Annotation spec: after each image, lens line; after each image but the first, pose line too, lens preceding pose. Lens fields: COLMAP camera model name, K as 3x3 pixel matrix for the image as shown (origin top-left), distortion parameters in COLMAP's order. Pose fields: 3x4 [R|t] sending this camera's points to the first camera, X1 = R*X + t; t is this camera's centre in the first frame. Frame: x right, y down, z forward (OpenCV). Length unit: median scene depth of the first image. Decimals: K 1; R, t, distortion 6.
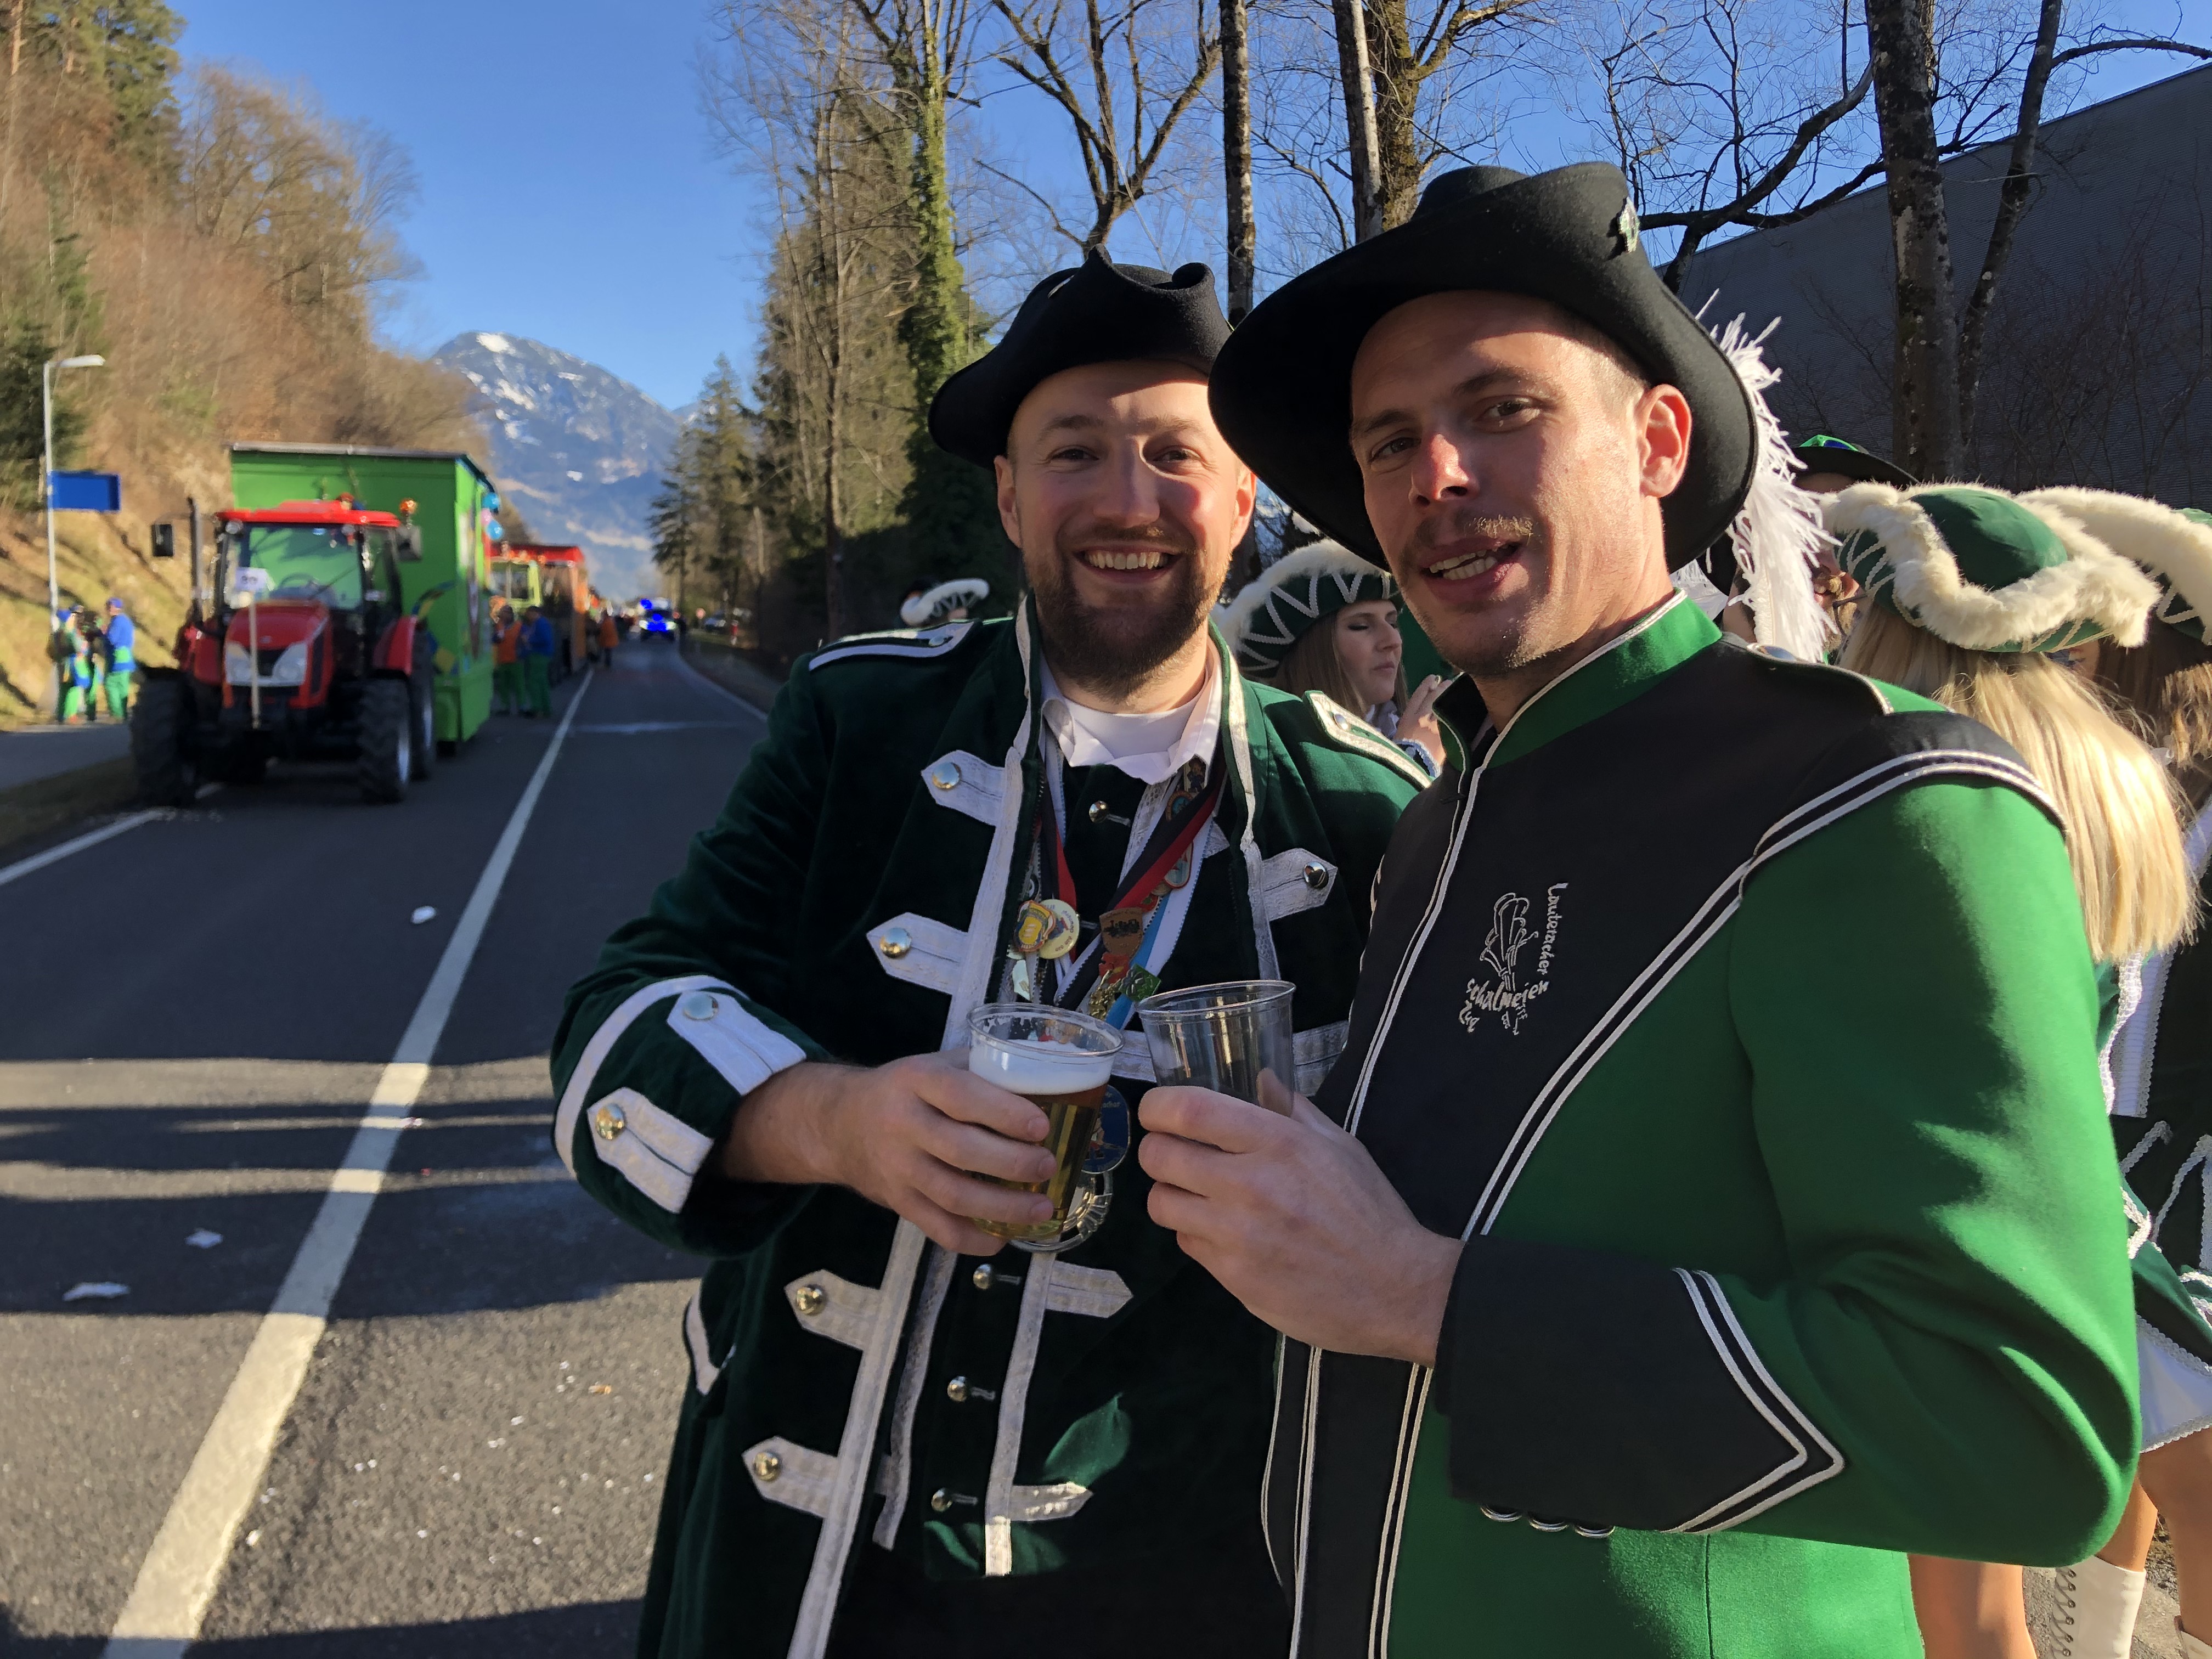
lens RADIAL K [[1770.1, 0, 1090.7], [0, 1770.1, 840.9], [0, 0, 1]] dist [0.003915, 0.034734]
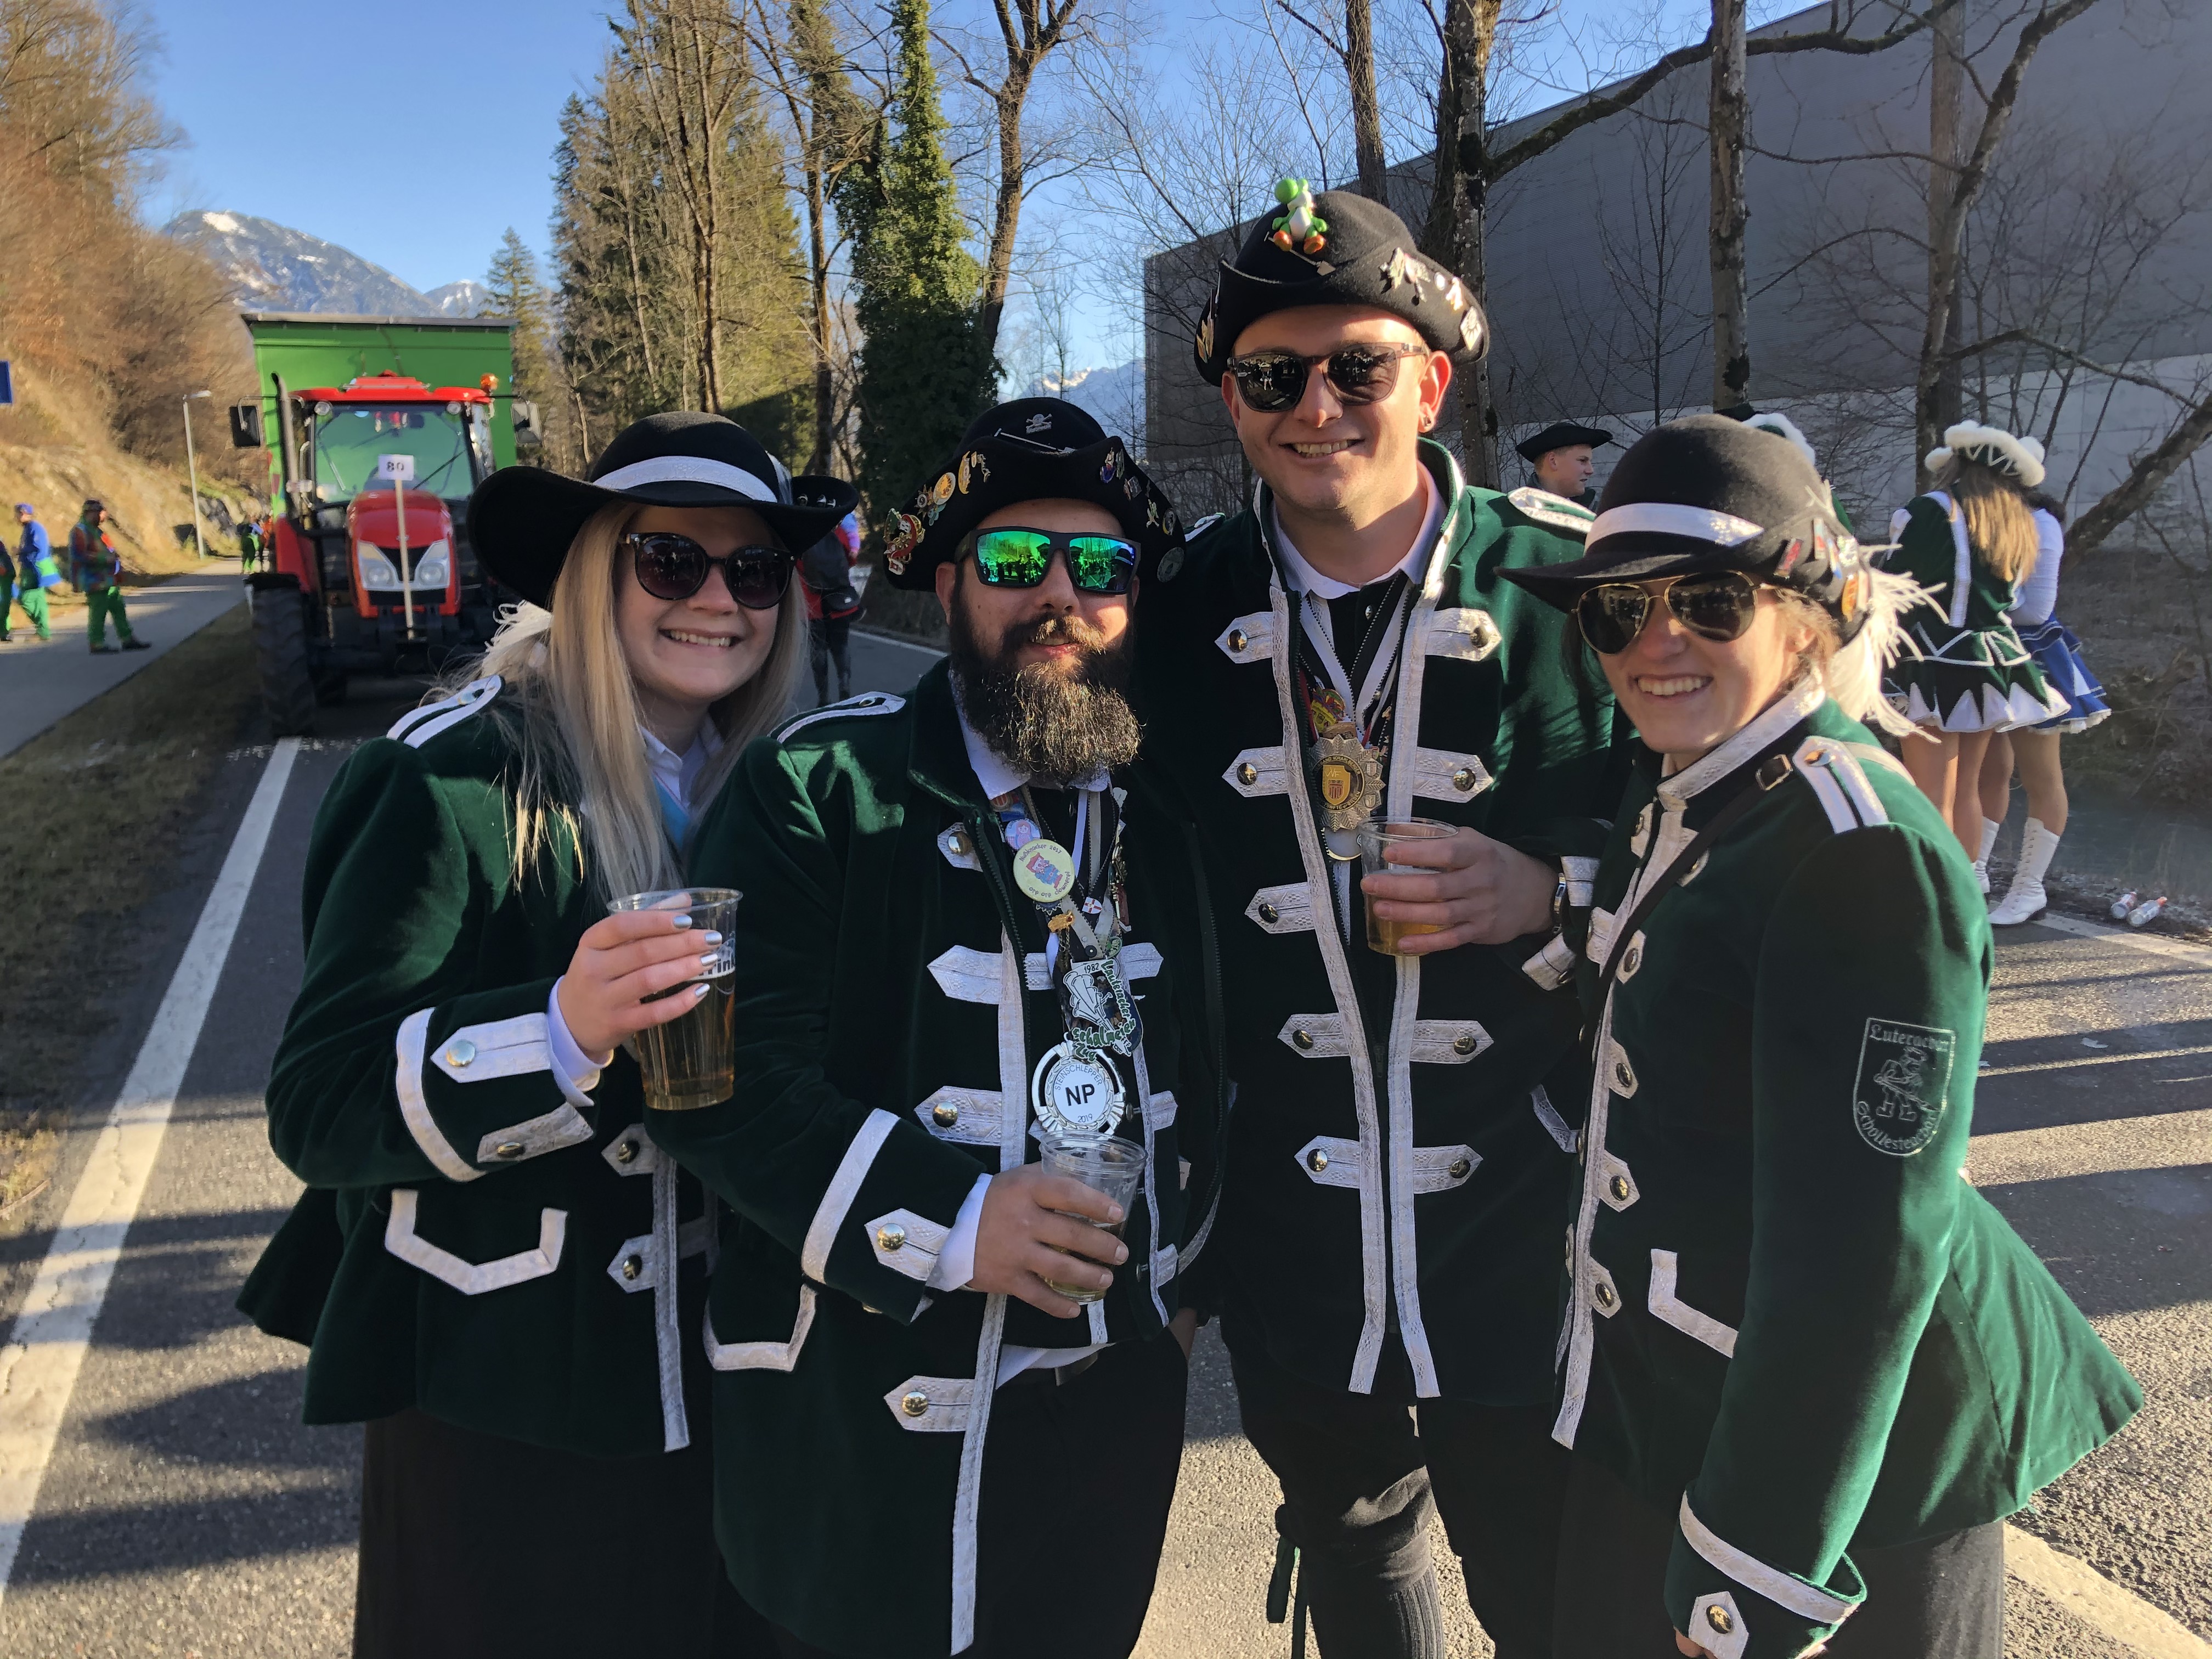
lens RADIAL K [[1770.1, 0, 1100.1], [0, 1770.1, 832.3], [0, 0, 1]] dist [0.003915, 0.034734]
pose [[0.992248, -0.054427, 0.111718, -0.140417], [0.047412, 0.996789, 0.064522, -0.005826], [-0.114871, -0.058725, 0.991643, 0.056615]]
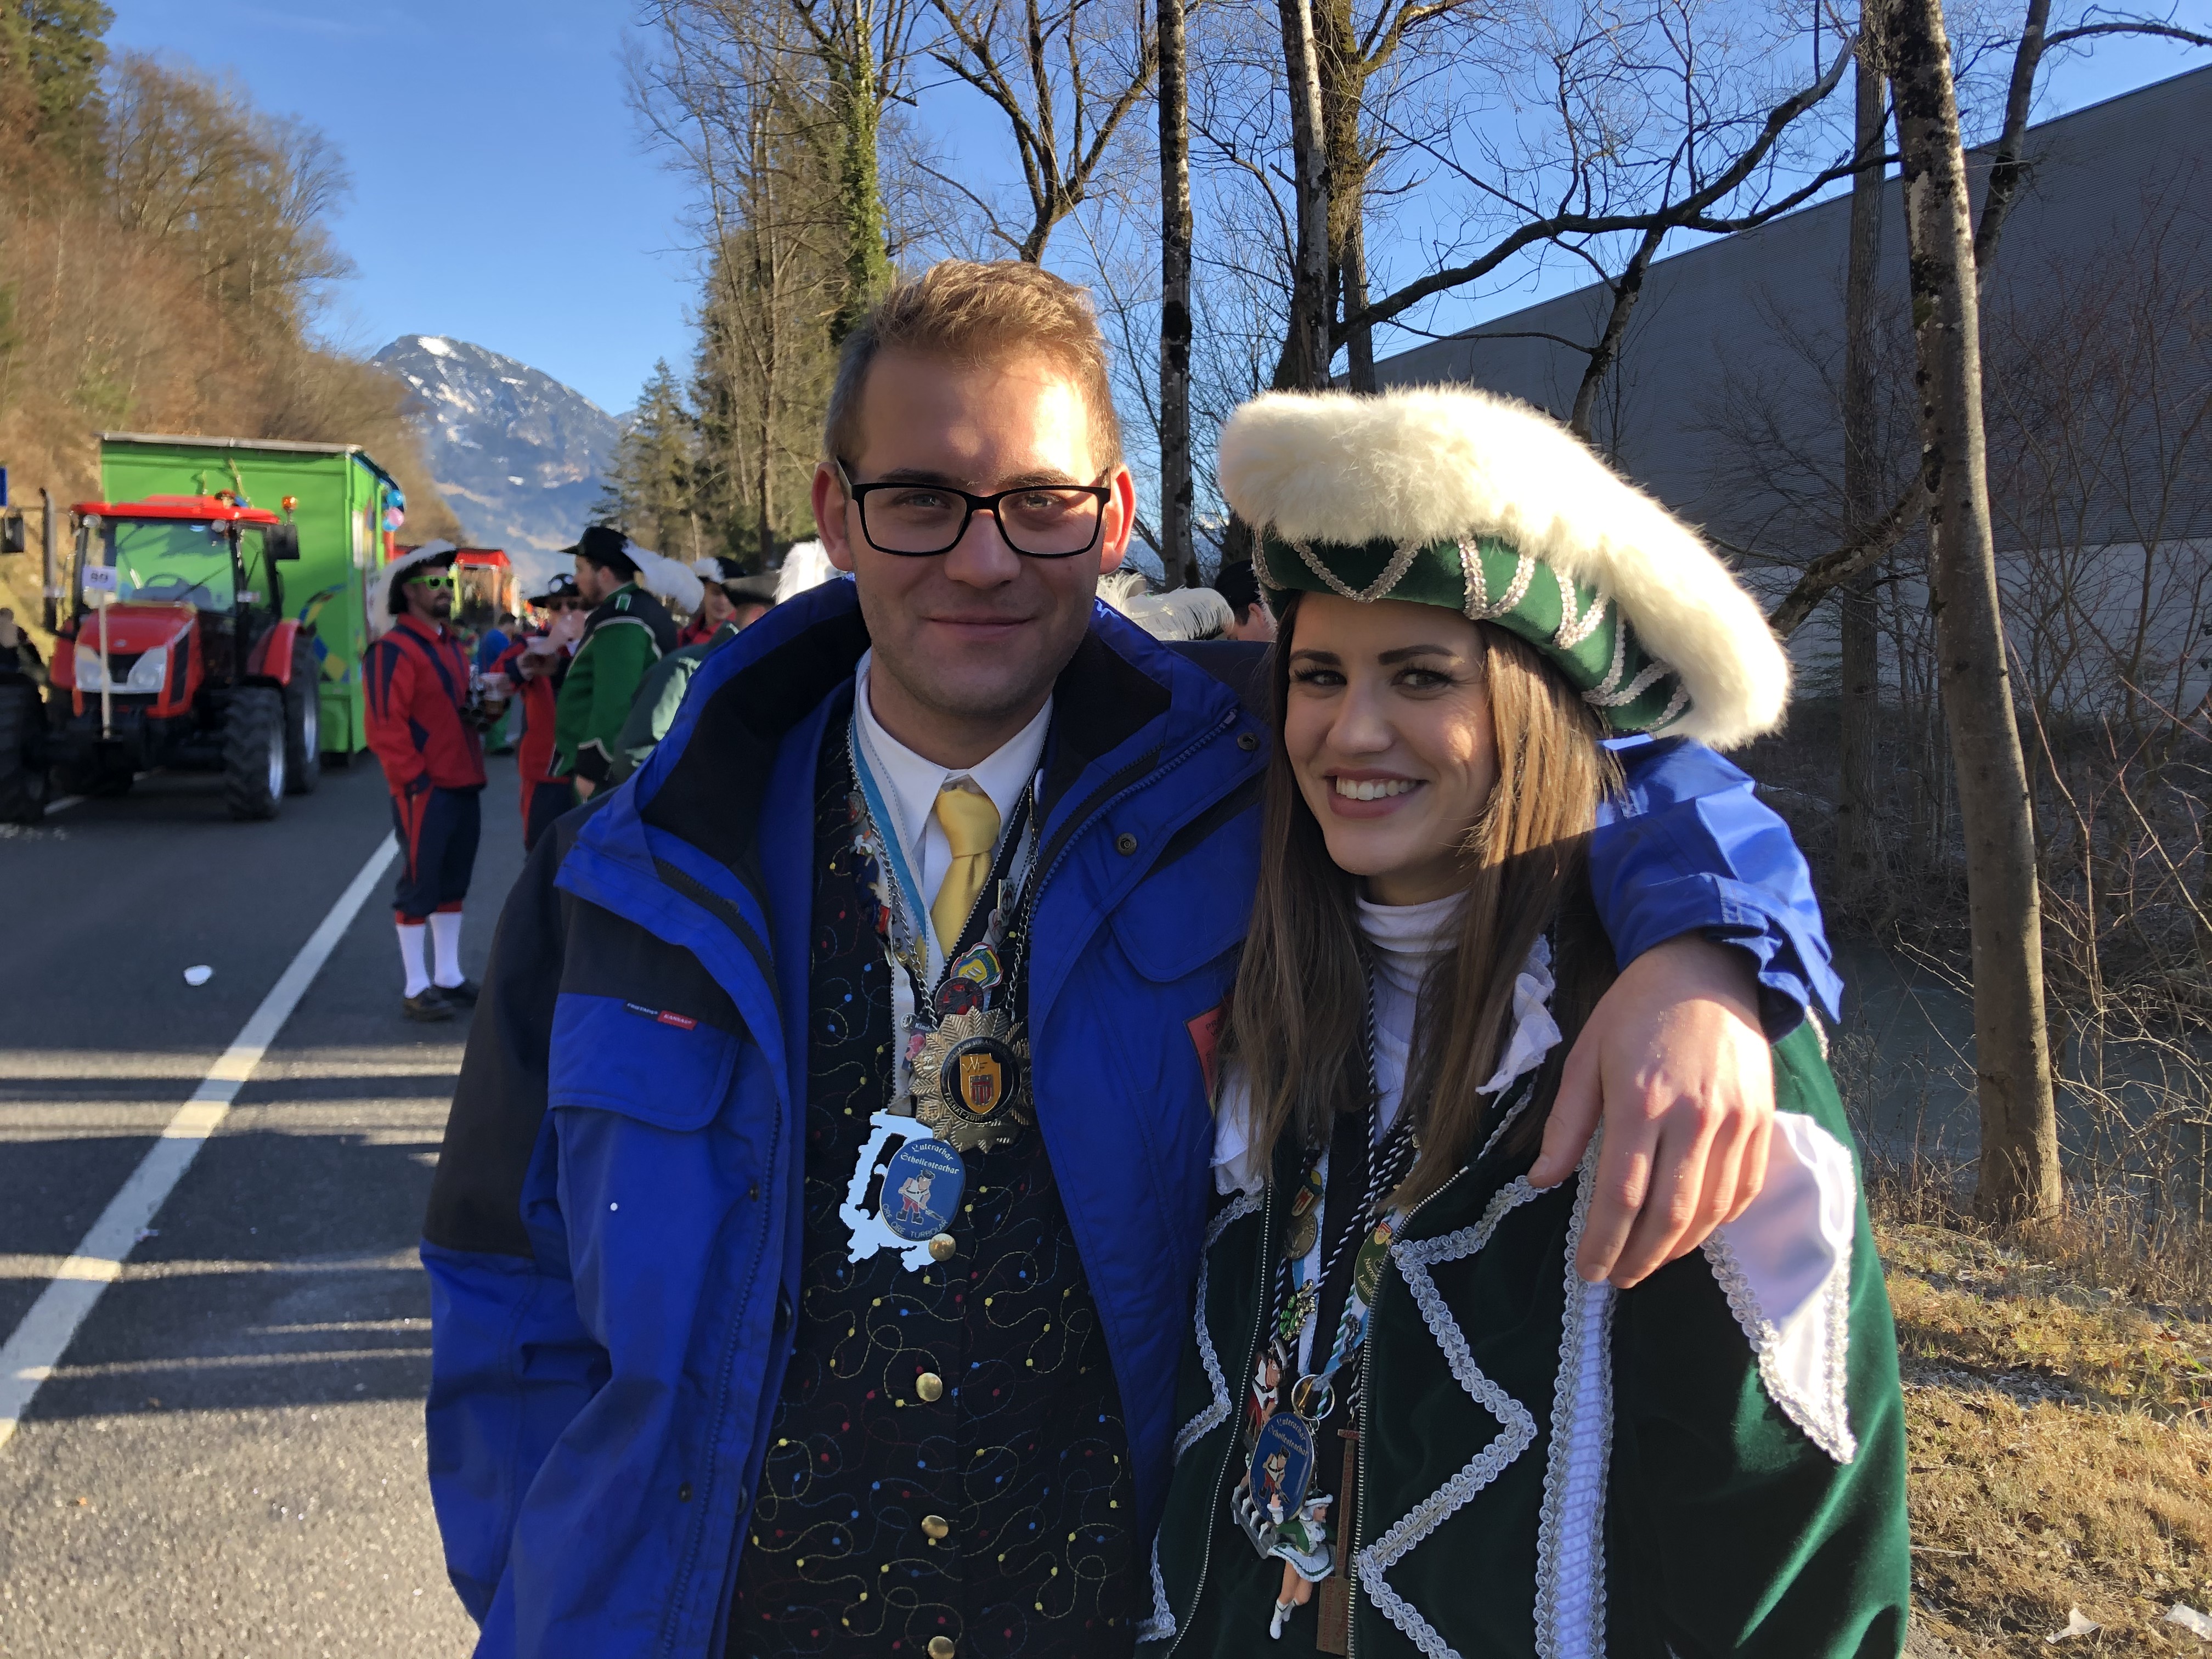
lens RADIAL K [[1770.1, 0, 1073.2], [0, 1770.1, 827.0], [0, 0, 1]] dist [0.003915, 0.034734]
pose [[0.999699, 0.007003, 0.023502, 0.005978], [-0.006688, 0.999887, -0.013448, -0.005135], [-0.023593, 0.013287, 0.999633, 0.039281]]
